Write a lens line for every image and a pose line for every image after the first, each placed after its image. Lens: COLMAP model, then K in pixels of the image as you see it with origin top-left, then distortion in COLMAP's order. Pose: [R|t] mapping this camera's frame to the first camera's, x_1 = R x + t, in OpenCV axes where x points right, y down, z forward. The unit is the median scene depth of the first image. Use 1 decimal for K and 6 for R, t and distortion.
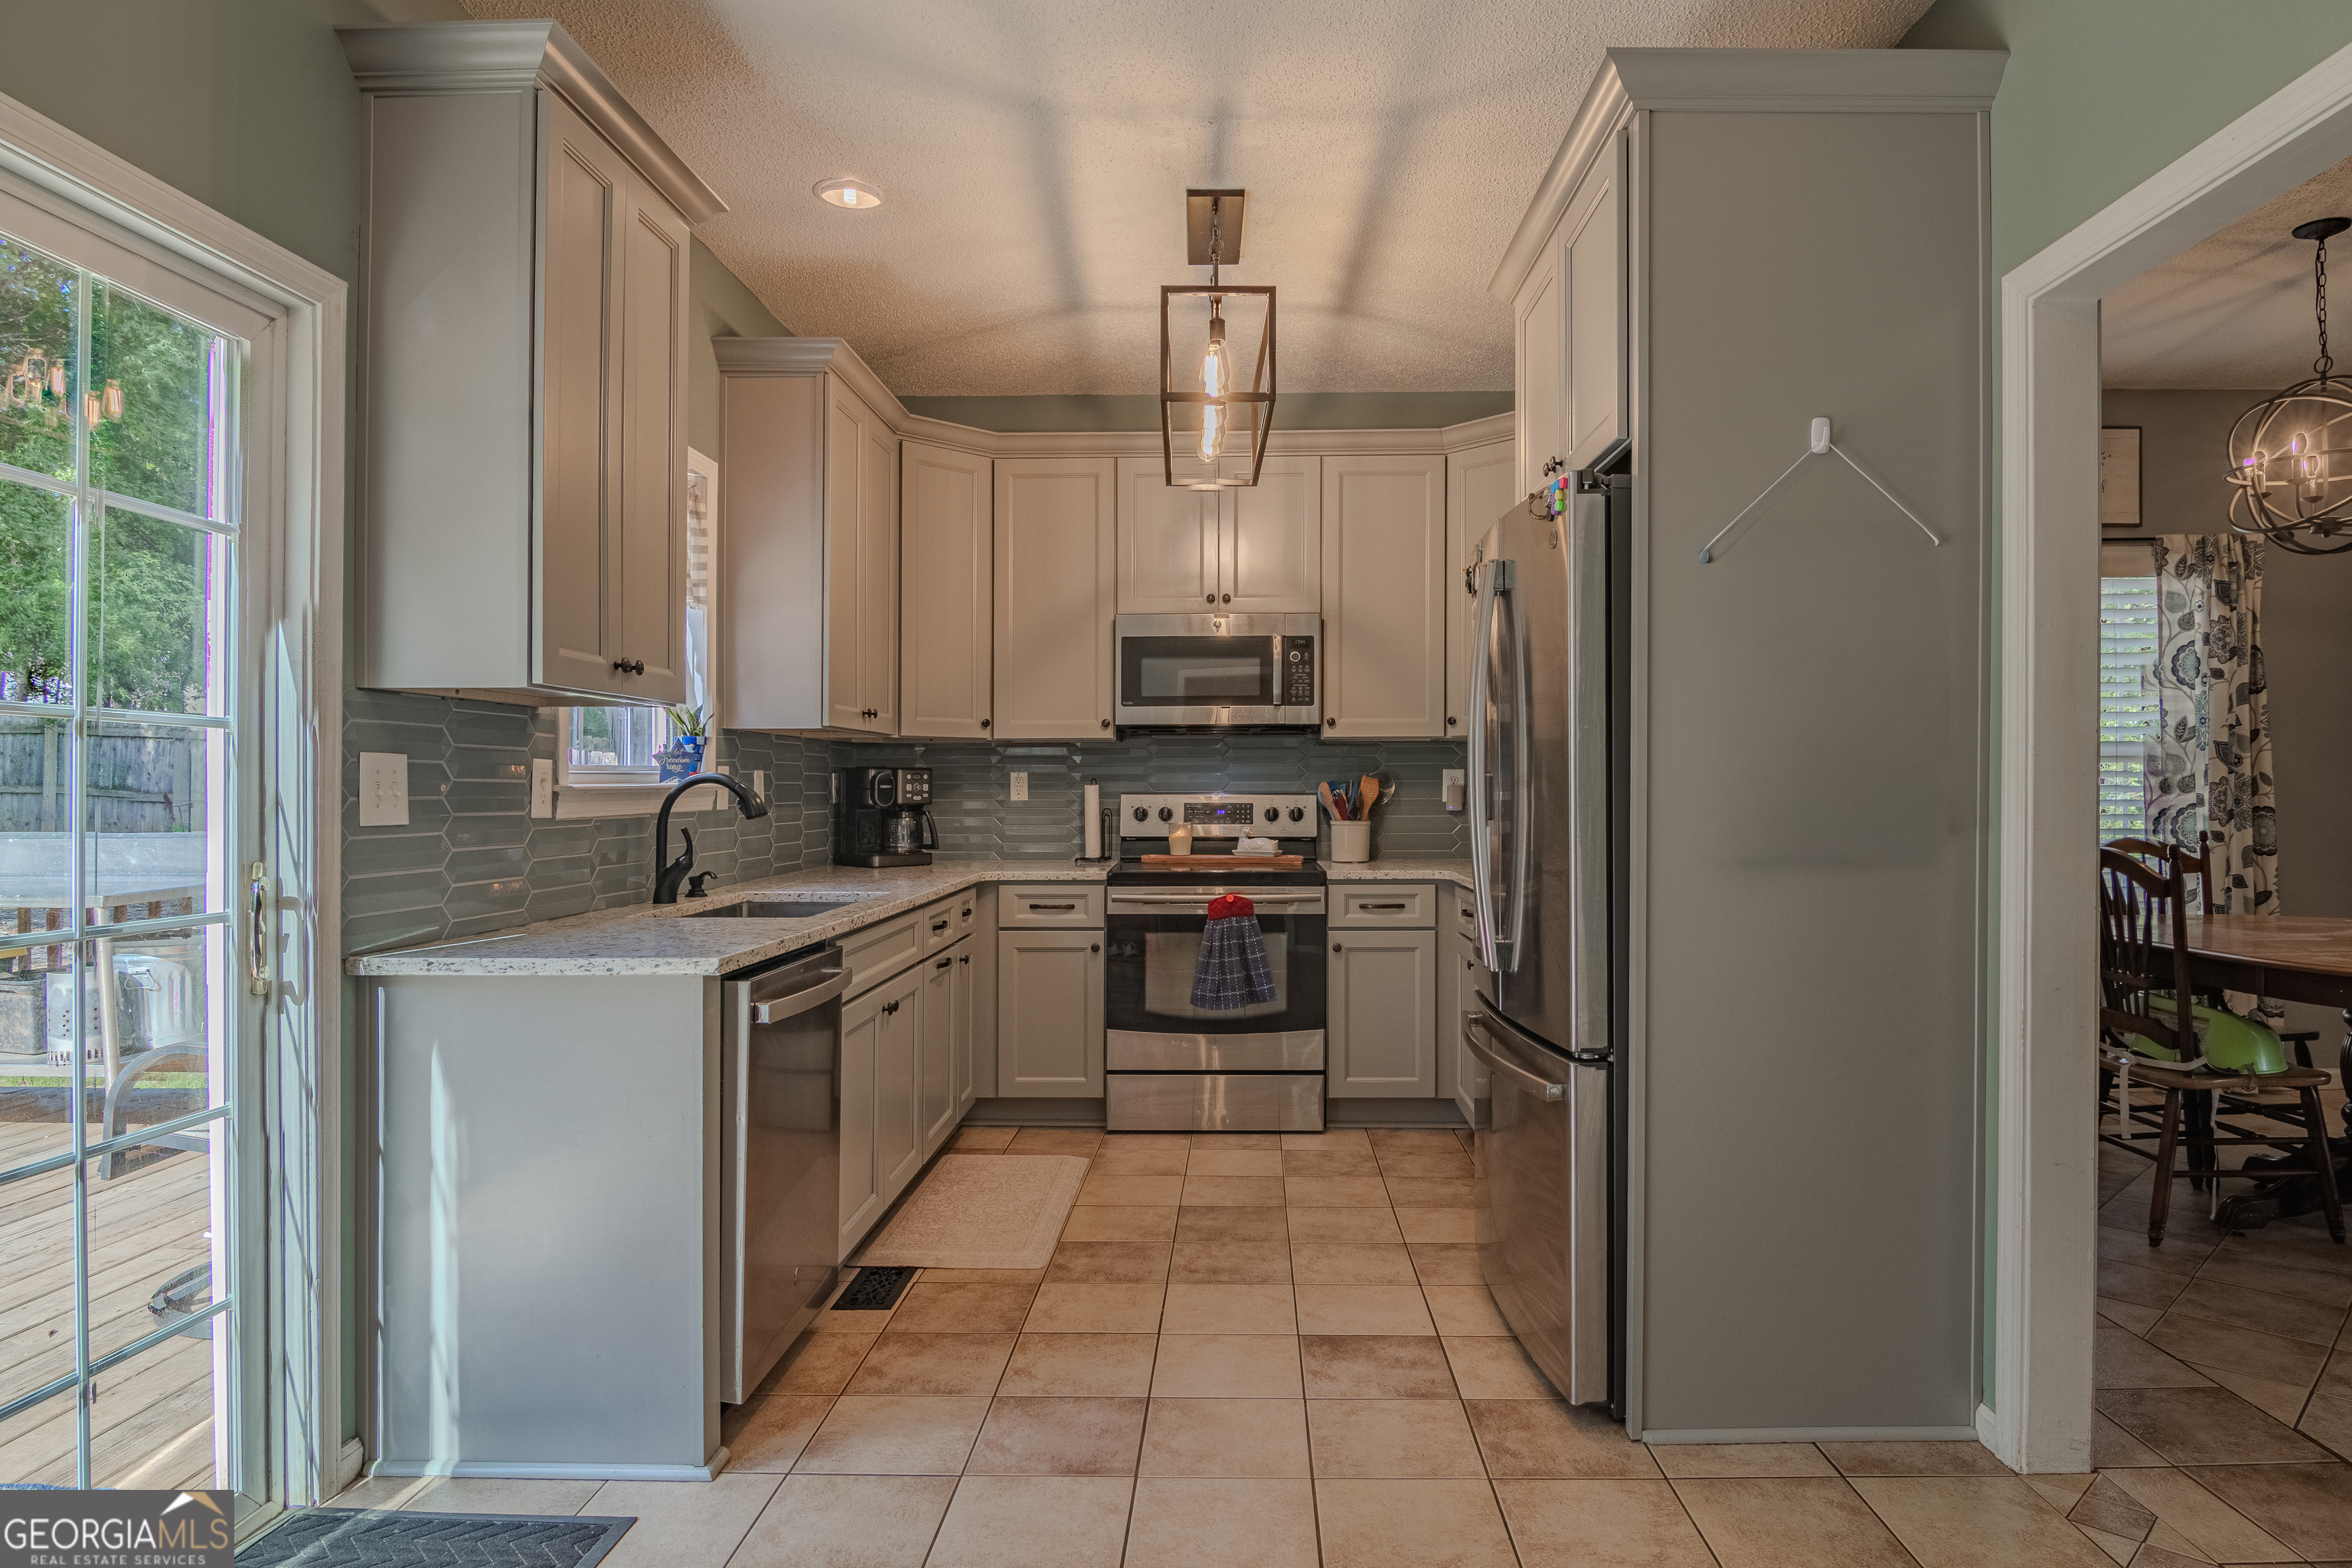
lens RADIAL K [[1347.8, 0, 1294.9], [0, 1347.8, 788.0], [0, 0, 1]] dist [-0.003072, -0.002547]
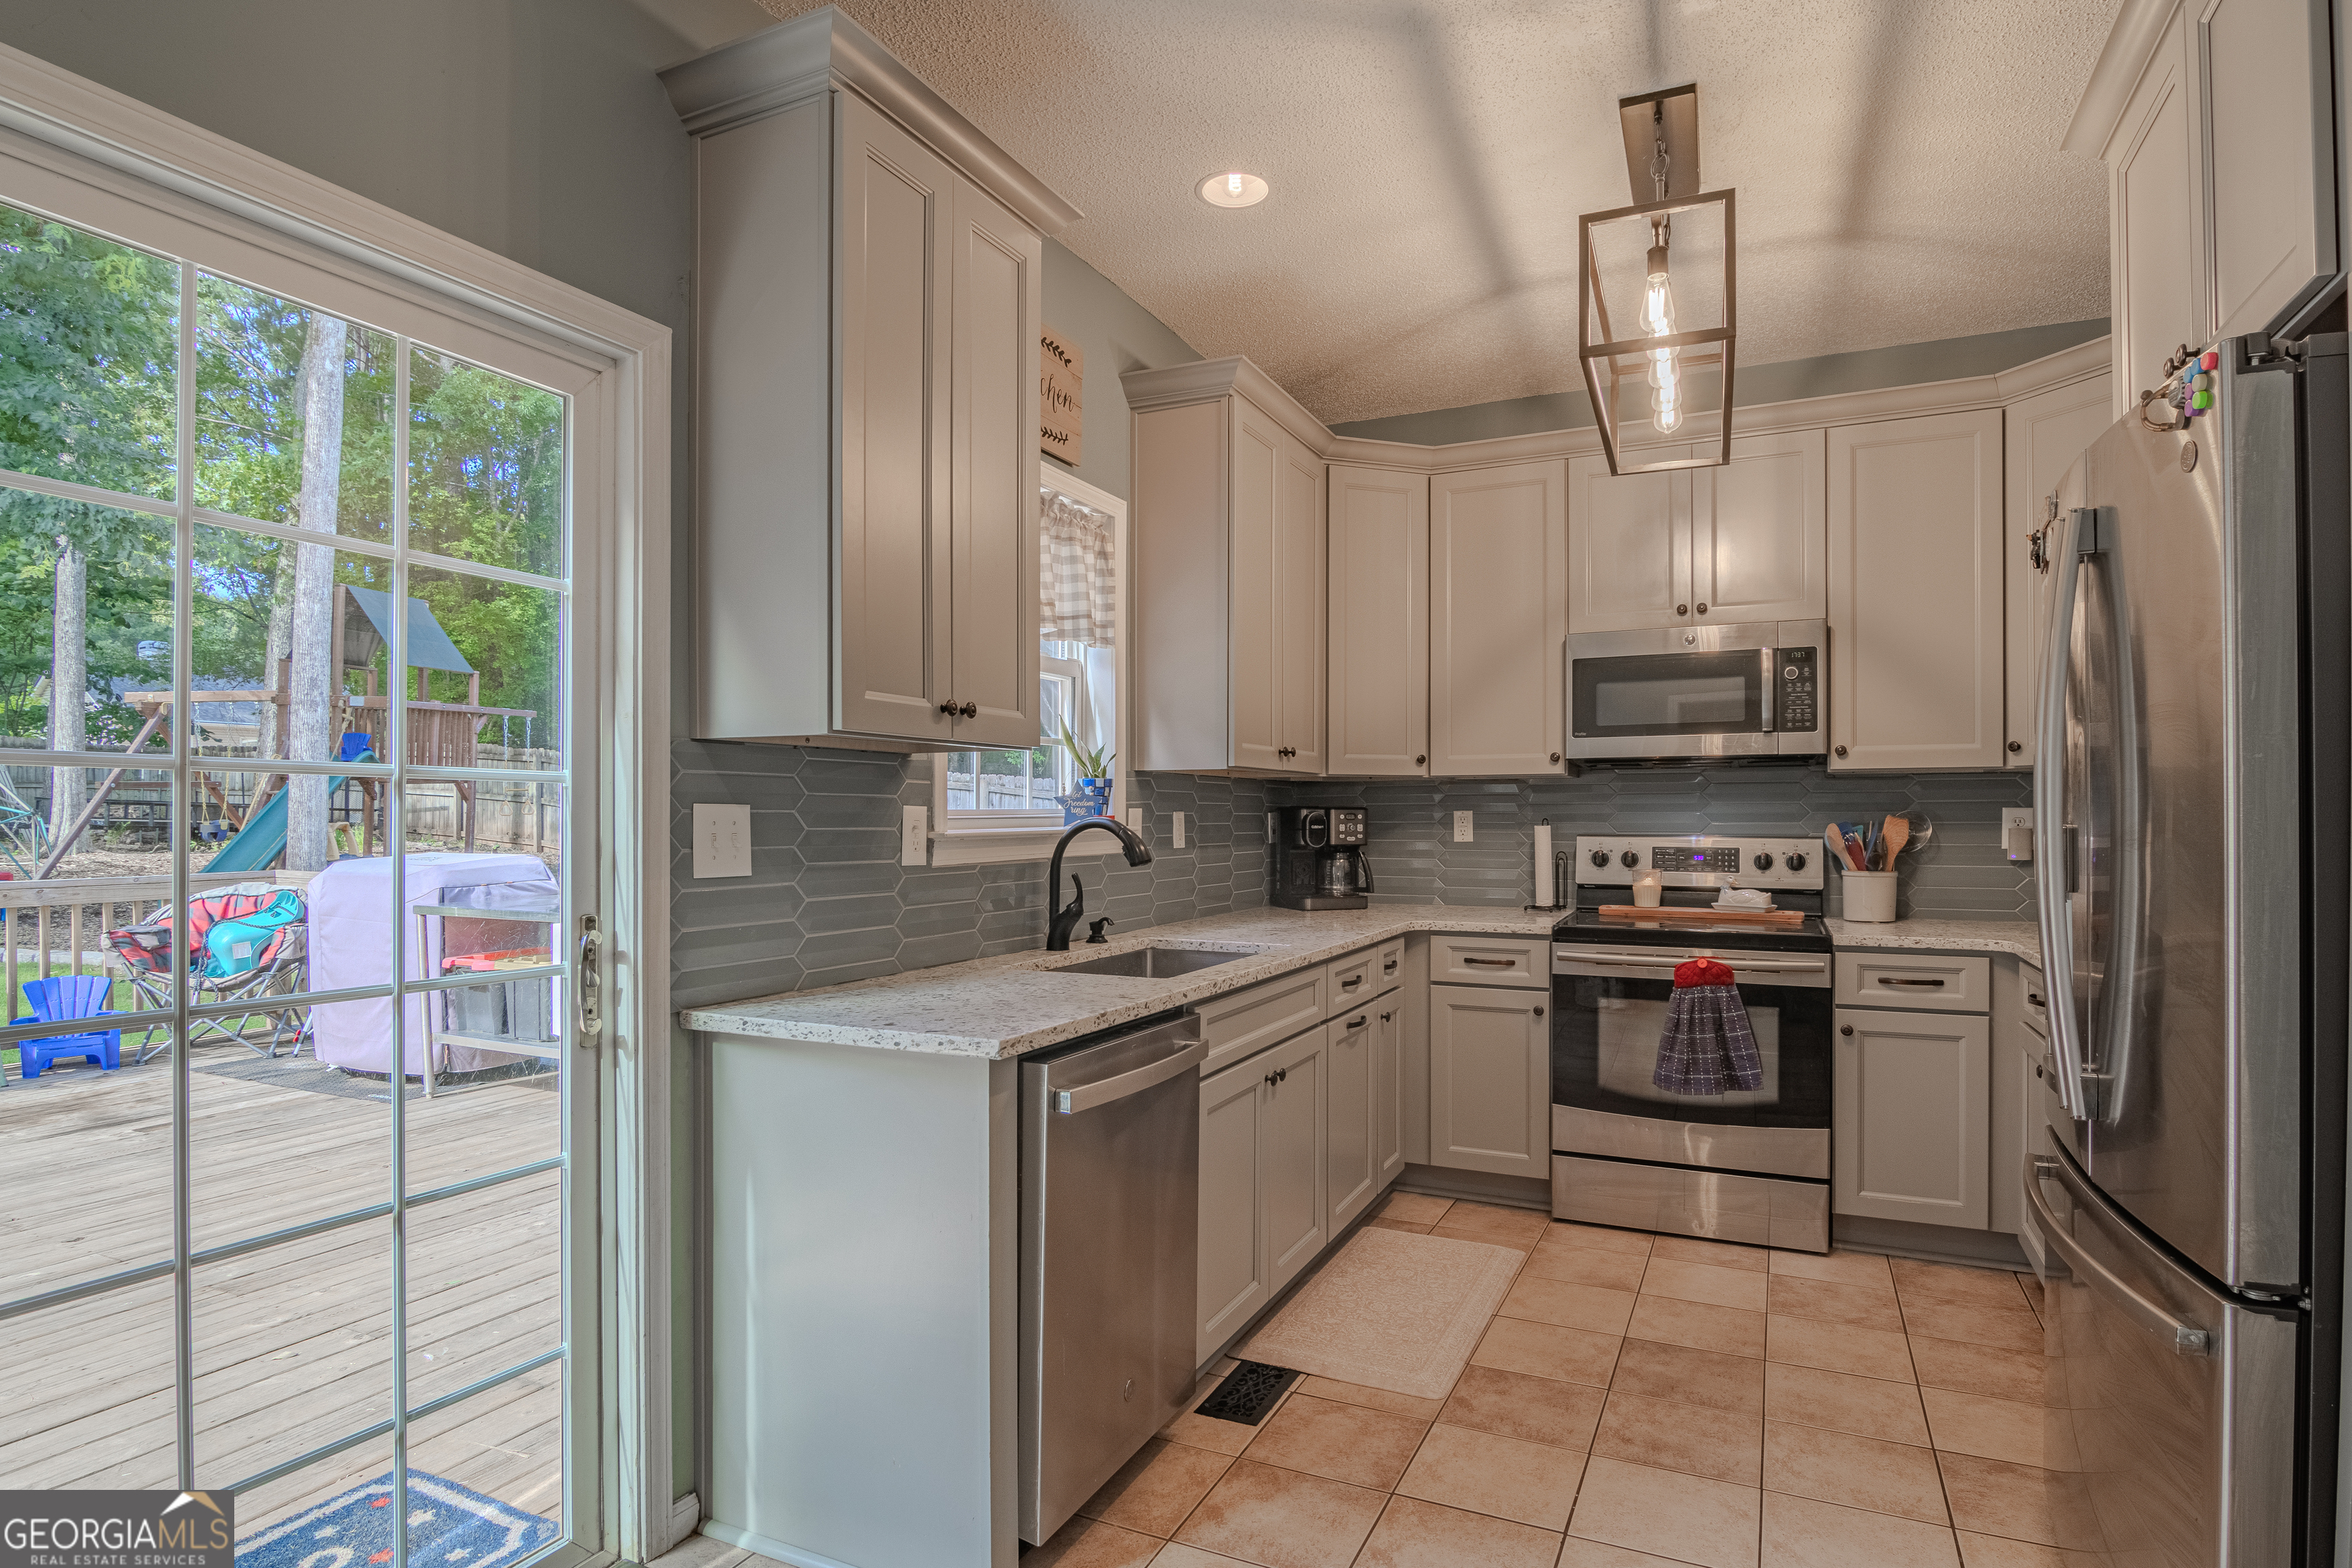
lens RADIAL K [[1277.6, 0, 1172.7], [0, 1277.6, 805.2], [0, 0, 1]] dist [-0.004710, -0.014508]
pose [[0.890051, -0.000041, -0.455861, 0.024138], [-0.004390, 0.999953, -0.008661, -0.009857], [0.455839, 0.009710, 0.890009, 0.164339]]
